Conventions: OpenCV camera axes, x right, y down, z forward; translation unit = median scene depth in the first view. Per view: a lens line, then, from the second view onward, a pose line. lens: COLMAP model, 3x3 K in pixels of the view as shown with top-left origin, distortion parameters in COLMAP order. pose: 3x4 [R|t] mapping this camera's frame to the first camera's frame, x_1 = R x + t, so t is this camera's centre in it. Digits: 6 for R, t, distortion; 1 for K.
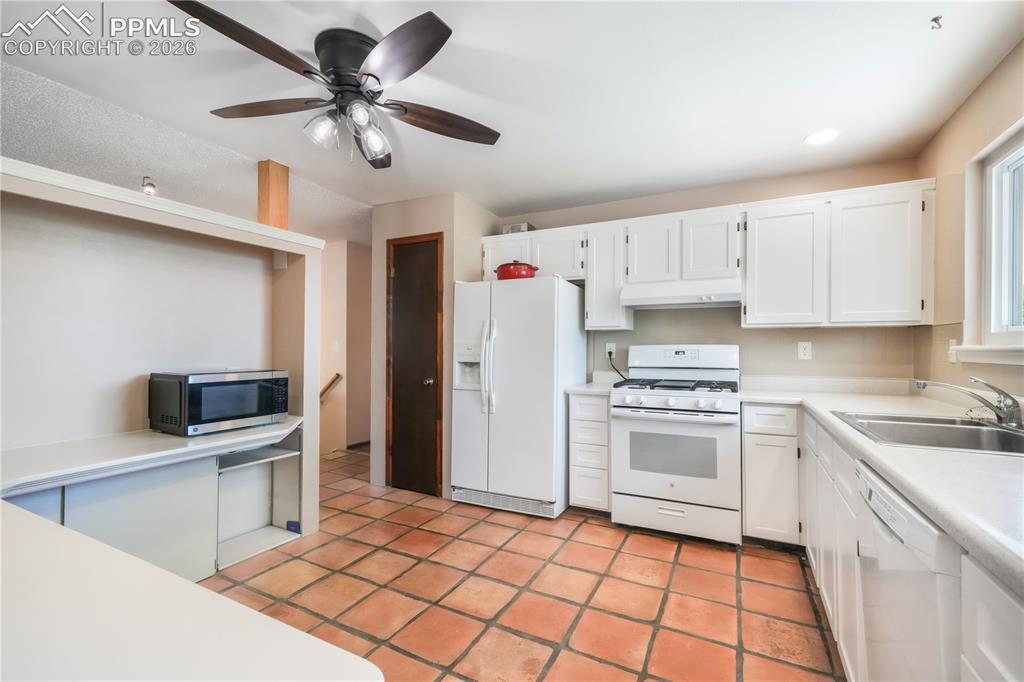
lens RADIAL K [[442.1, 0, 504.3], [0, 442.1, 345.9], [0, 0, 1]] dist [-0.001769, 0.000293]
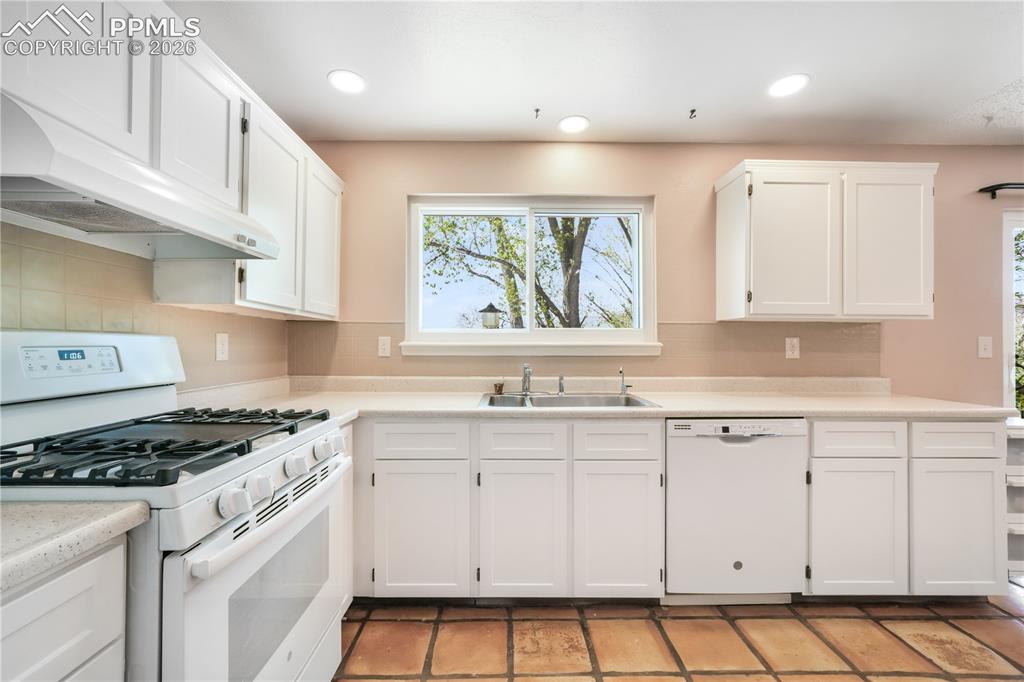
lens RADIAL K [[421.7, 0, 509.4], [0, 421.7, 344.4], [0, 0, 1]] dist [0.000434, 0.000308]
pose [[-0.479001, -0.001908, 0.877812, -0.086197], [-0.010488, 0.999939, -0.003549, 0.005052], [-0.877752, -0.010907, -0.478992, 0.941740]]
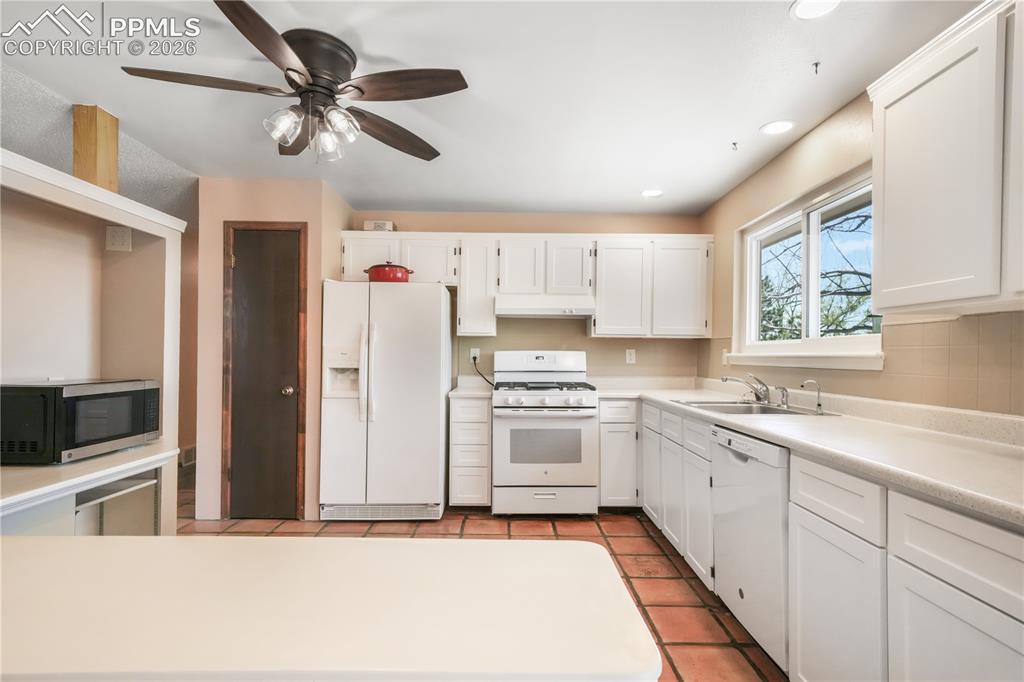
lens RADIAL K [[514.2, 0, 509.6], [0, 514.2, 353.4], [0, 0, 1]] dist [0.000324, -0.000149]
pose [[0.883675, 0.004160, 0.468083, -0.310672], [-0.007877, 0.999951, 0.005983, -0.003447], [-0.468035, -0.008974, 0.883664, -0.129608]]
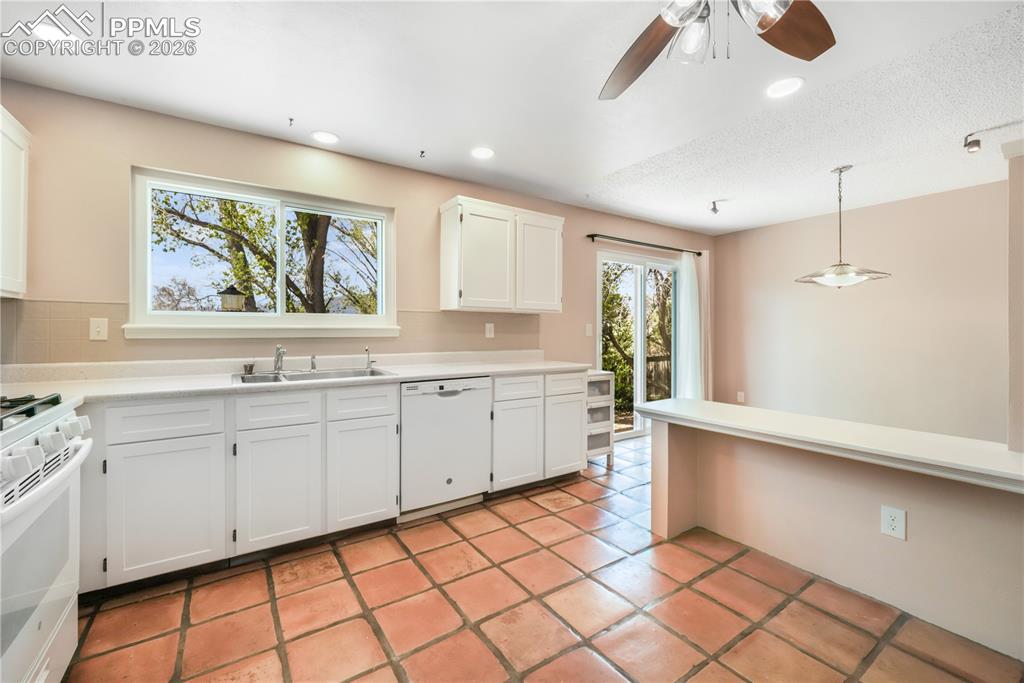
lens RADIAL K [[422.6, 0, 510.1], [0, 422.6, 331.3], [0, 0, 1]] dist [-0.000916, 0.000107]
pose [[-0.882674, -0.008419, 0.469910, -0.237252], [-0.010181, 0.999947, -0.001210, 0.006227], [-0.469875, -0.005852, -0.882714, 1.080024]]
